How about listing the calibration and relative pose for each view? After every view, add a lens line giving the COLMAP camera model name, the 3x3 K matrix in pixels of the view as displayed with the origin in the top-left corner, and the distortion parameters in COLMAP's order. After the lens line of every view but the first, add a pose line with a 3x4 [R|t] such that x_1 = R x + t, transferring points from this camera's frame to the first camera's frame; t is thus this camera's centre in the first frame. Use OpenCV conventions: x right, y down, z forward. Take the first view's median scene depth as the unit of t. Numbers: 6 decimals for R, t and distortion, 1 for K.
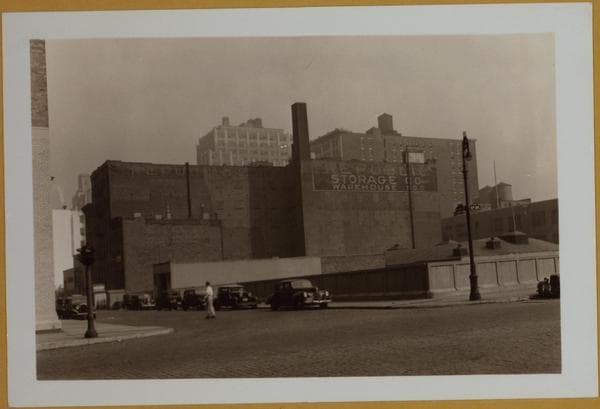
lens RADIAL K [[621.3, 0, 300.0], [0, 621.3, 204.5], [0, 0, 1]] dist [-0.008588, -0.004538]
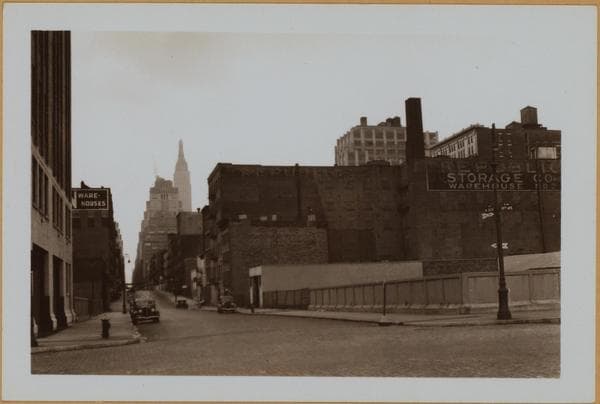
lens RADIAL K [[627.6, 0, 300.0], [0, 627.6, 202.0], [0, 0, 1]] dist [0.002728, 0.005419]
pose [[0.972045, -0.006652, -0.234701, 0.056341], [0.005328, 0.999966, -0.006273, 0.000021], [0.234735, 0.004847, 0.972047, 0.030010]]
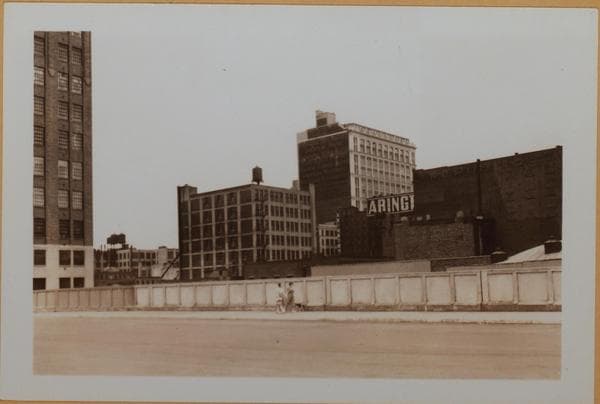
lens RADIAL K [[627.6, 0, 300.0], [0, 627.6, 202.0], [0, 0, 1]] dist [0.002728, 0.005419]
pose [[0.342631, -0.073359, -0.936602, 0.669648], [0.124922, 0.991651, -0.031971, -0.000762], [0.931128, -0.106048, 0.348934, 0.348866]]
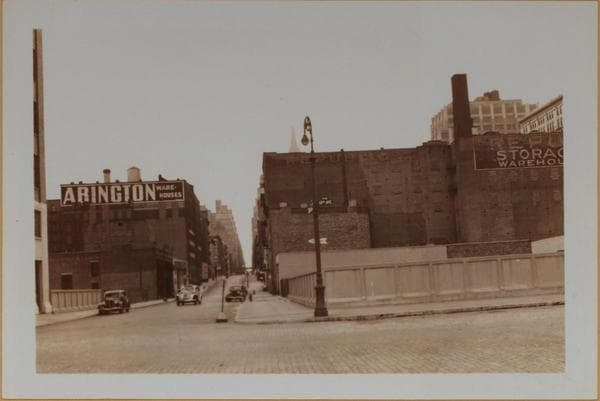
lens RADIAL K [[624.8, 0, 300.0], [0, 624.8, 200.5], [0, 0, 1]] dist [0.006466, 0.009072]
pose [[0.912593, -0.035826, -0.407297, 0.155846], [0.045788, 0.998843, 0.014733, -0.003060], [0.406298, -0.032095, 0.913177, 0.063039]]
